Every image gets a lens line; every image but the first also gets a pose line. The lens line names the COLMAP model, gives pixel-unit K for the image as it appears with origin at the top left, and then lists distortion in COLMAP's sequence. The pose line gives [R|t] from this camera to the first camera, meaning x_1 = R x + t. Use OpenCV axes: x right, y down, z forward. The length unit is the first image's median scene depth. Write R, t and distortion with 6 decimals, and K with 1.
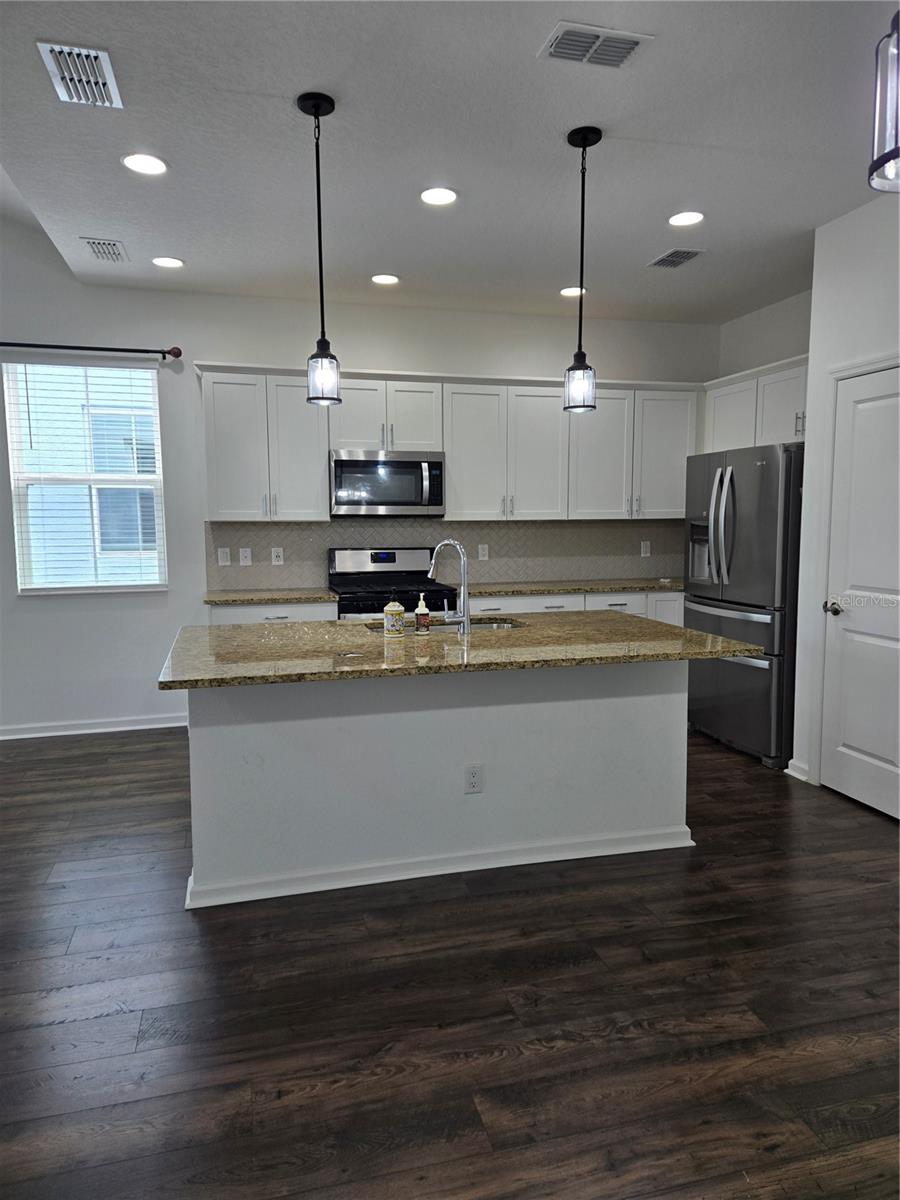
lens RADIAL K [[803.1, 0, 453.7], [0, 803.1, 596.1], [0, 0, 1]] dist [0.057009, -0.005528]
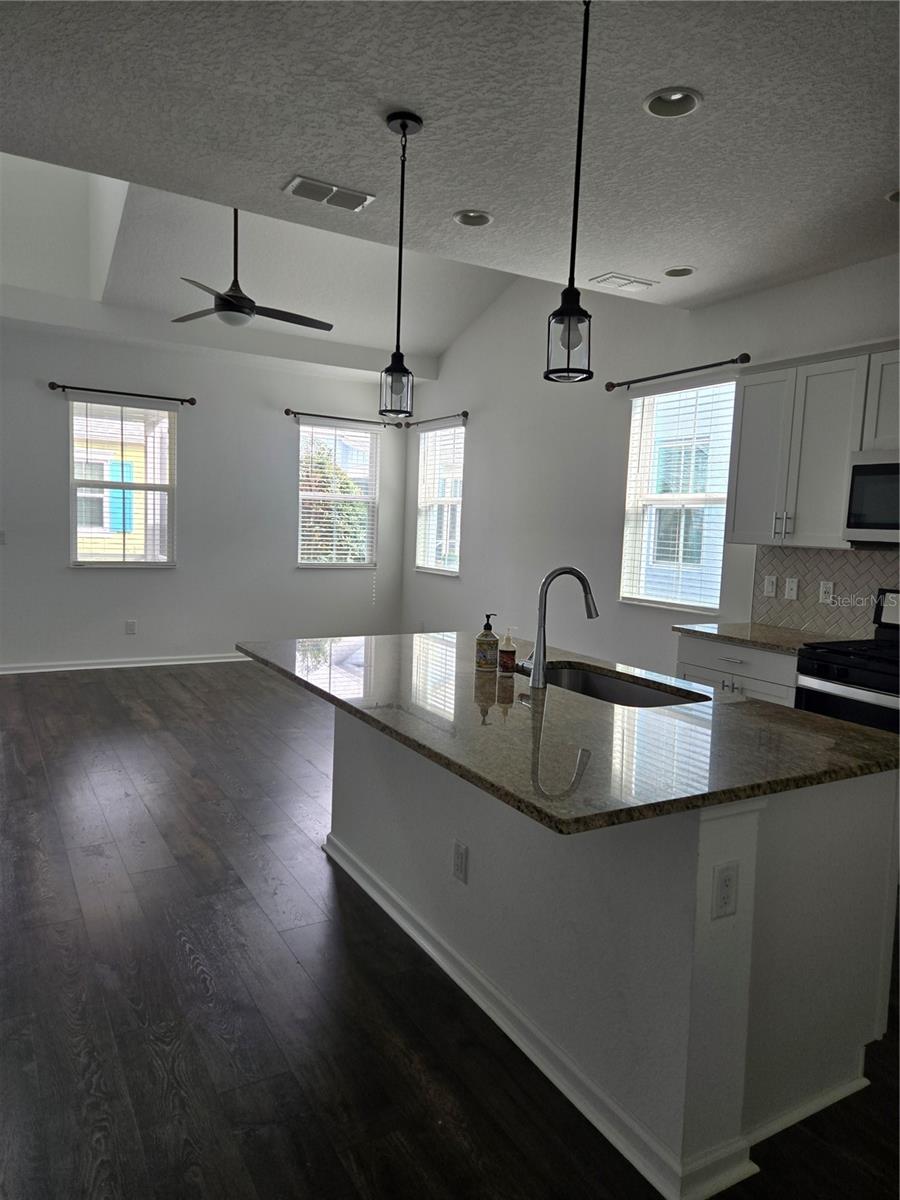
lens RADIAL K [[803.1, 0, 448.6], [0, 803.1, 592.8], [0, 0, 1]] dist [0.057009, -0.005528]
pose [[0.257752, 0.123454, -0.958292, 0.474159], [-0.121200, 0.988101, 0.094695, -0.082770], [0.958579, 0.091737, 0.269648, 0.437179]]
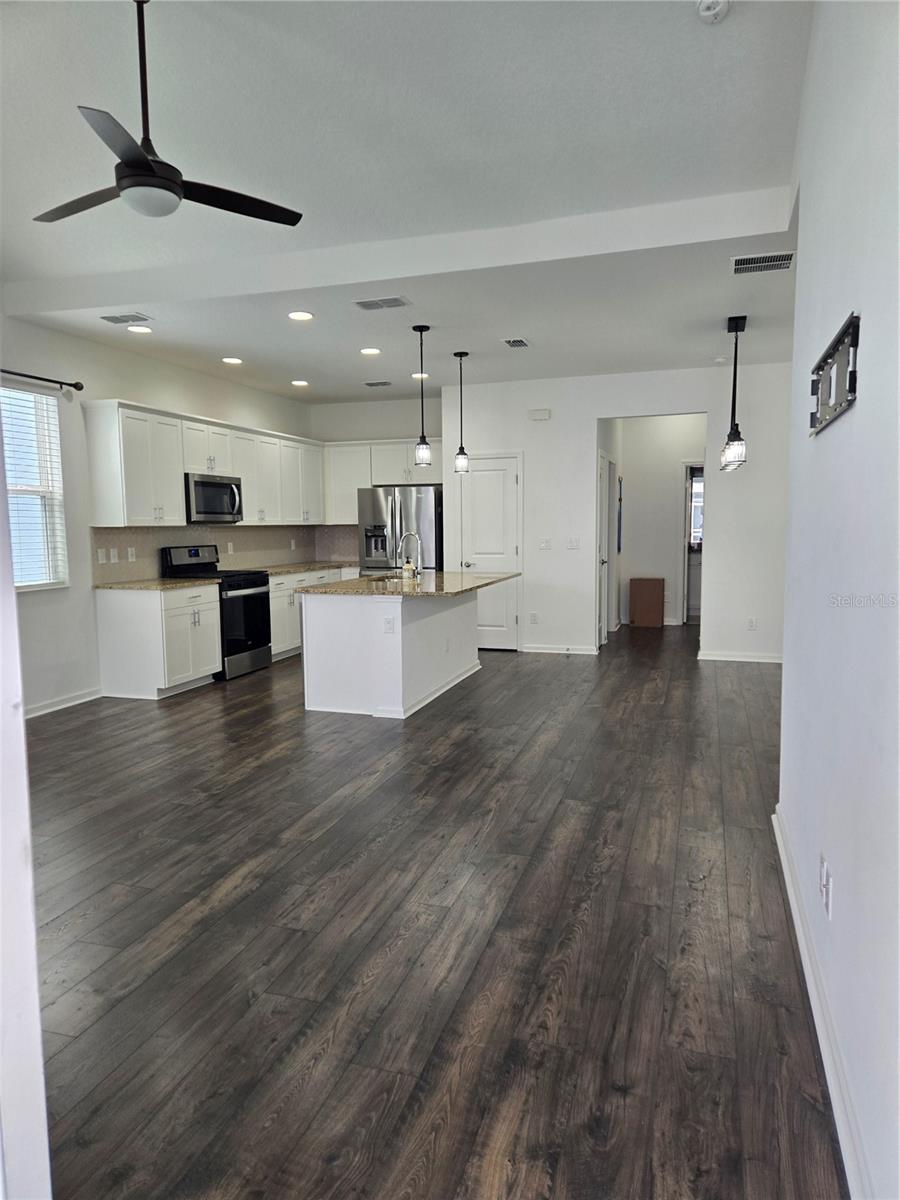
lens RADIAL K [[803.1, 0, 455.6], [0, 803.1, 593.2], [0, 0, 1]] dist [0.057009, -0.005528]
pose [[0.533209, -0.075470, 0.842610, -1.043235], [0.092243, 0.995261, 0.030770, 0.018078], [-0.840939, 0.061318, 0.537644, -0.093086]]
